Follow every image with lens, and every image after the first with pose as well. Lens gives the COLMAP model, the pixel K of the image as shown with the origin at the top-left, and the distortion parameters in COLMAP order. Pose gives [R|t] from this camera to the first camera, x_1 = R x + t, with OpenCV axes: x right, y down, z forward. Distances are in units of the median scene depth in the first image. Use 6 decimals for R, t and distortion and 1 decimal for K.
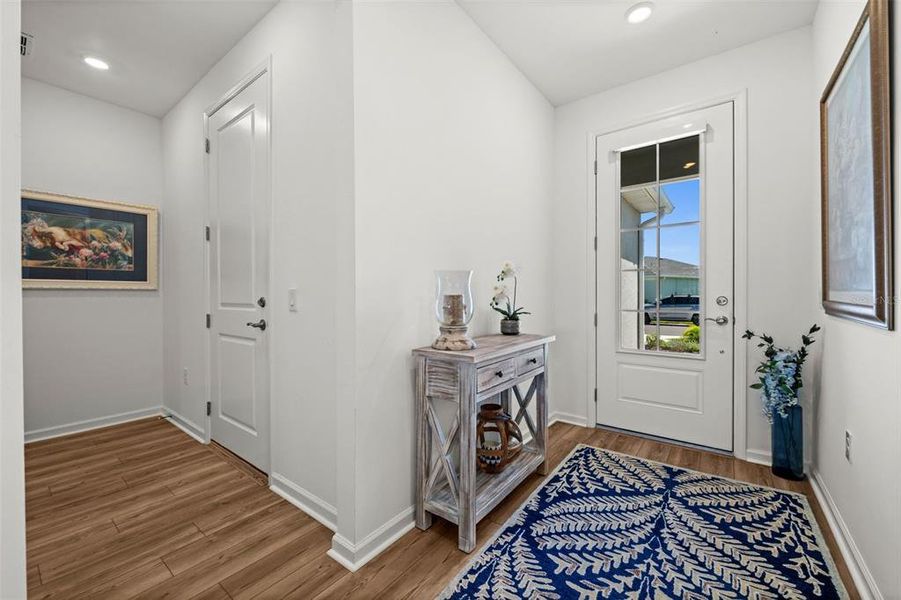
lens RADIAL K [[352.3, 0, 459.8], [0, 352.3, 293.5], [0, 0, 1]] dist [-0.002630, 0.000174]
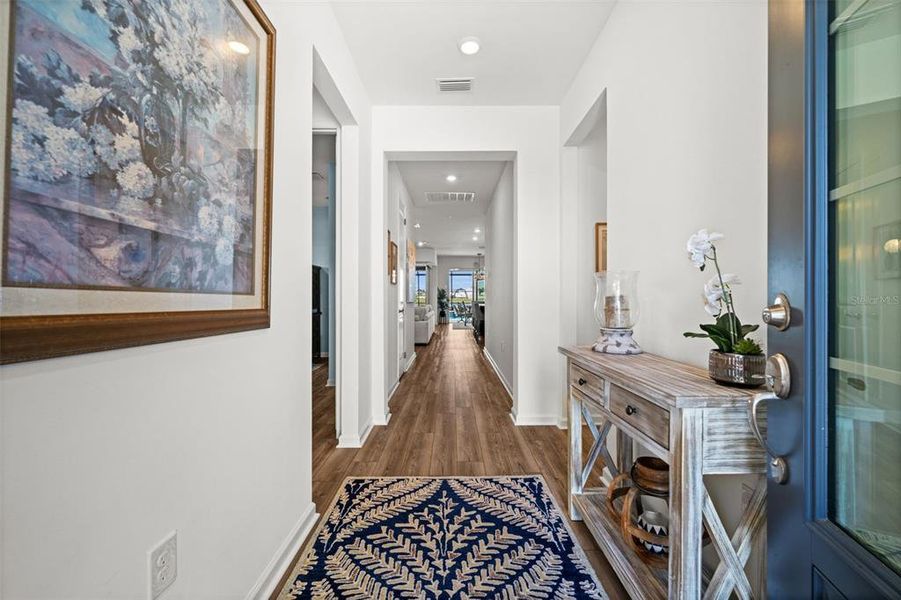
lens RADIAL K [[352.3, 0, 452.3], [0, 352.3, 296.9], [0, 0, 1]] dist [-0.002630, 0.000174]
pose [[-0.795816, -0.001154, -0.605538, 1.069751], [-0.000695, 0.999999, -0.000992, 0.001242], [0.605538, -0.000369, -0.795816, 1.719135]]
